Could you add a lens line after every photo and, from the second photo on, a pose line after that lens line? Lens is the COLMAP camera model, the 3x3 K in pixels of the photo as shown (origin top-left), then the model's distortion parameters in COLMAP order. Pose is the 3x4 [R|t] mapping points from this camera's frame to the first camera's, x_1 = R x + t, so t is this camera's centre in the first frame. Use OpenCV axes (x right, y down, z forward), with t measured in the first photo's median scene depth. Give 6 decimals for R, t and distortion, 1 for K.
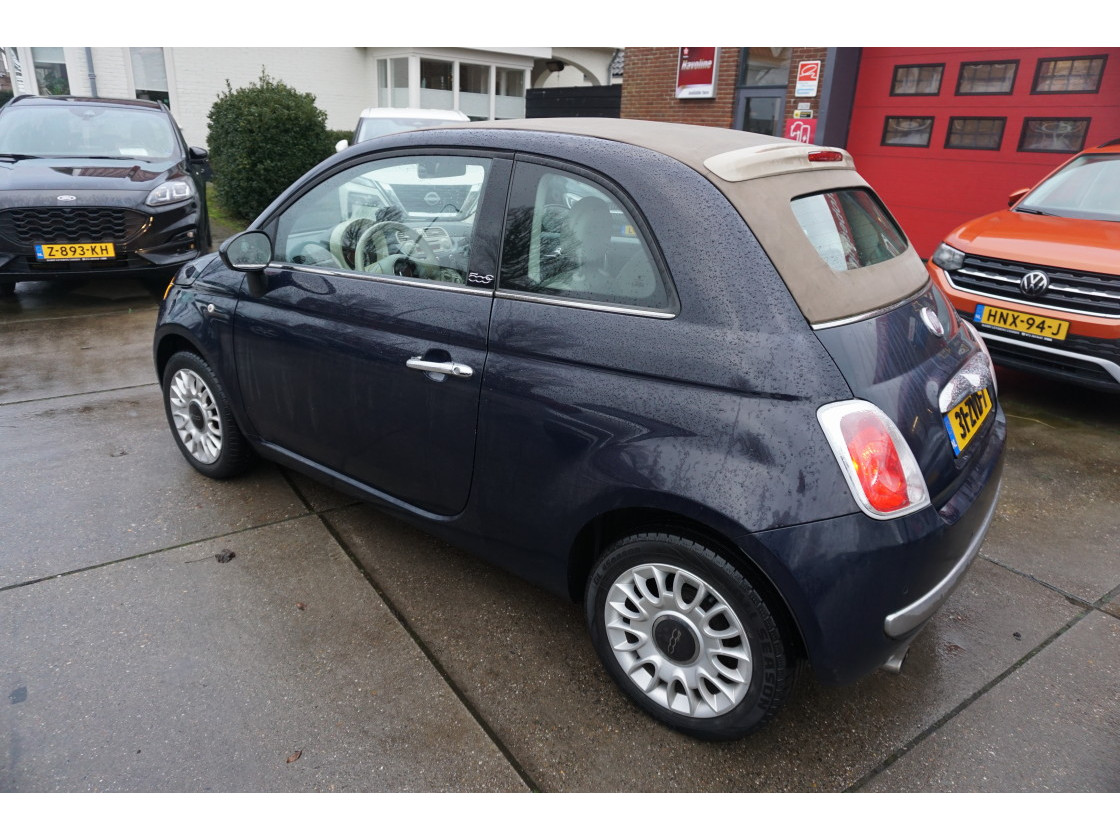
lens RADIAL K [[743.5, 0, 560.0], [0, 743.5, 420.0], [0, 0, 1]] dist [-0.038337, 0.029665]
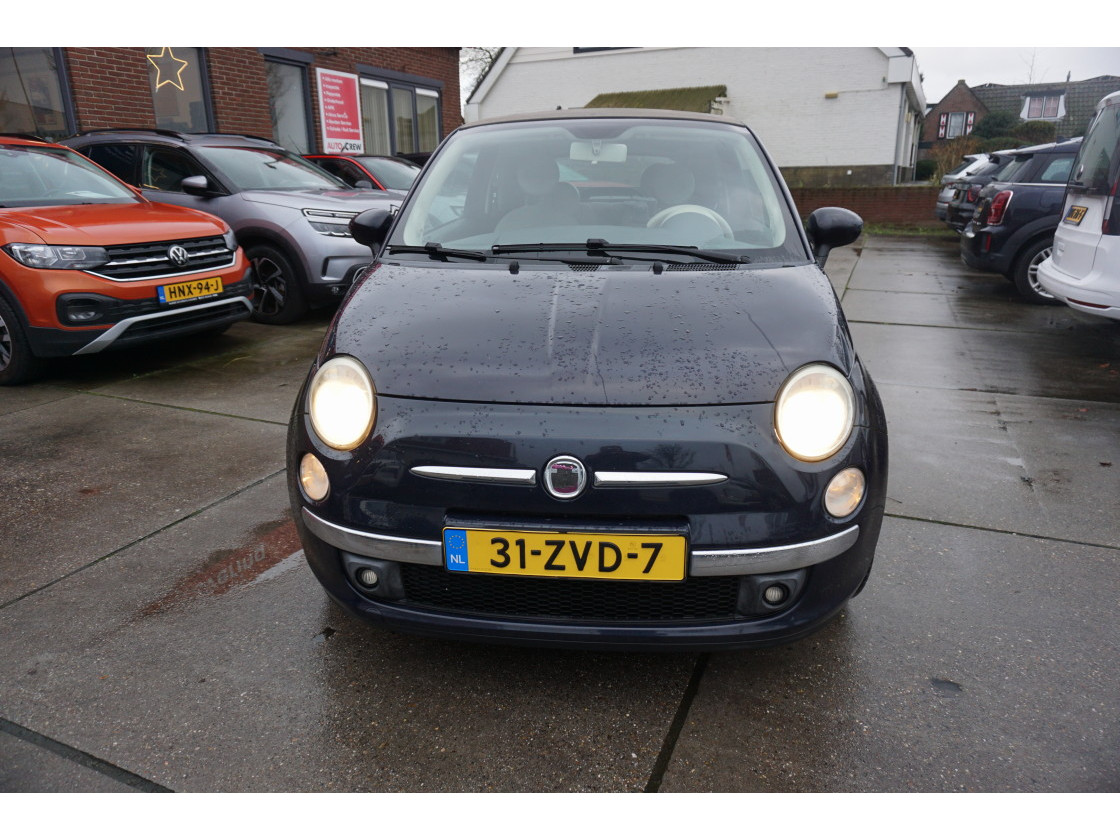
lens RADIAL K [[743.5, 0, 560.0], [0, 743.5, 420.0], [0, 0, 1]] dist [-0.038337, 0.029665]
pose [[-0.559041, -0.286808, 0.777955, -0.647891], [0.281544, 0.816856, 0.503468, -0.384009], [-0.779876, 0.500488, -0.375906, 1.084100]]
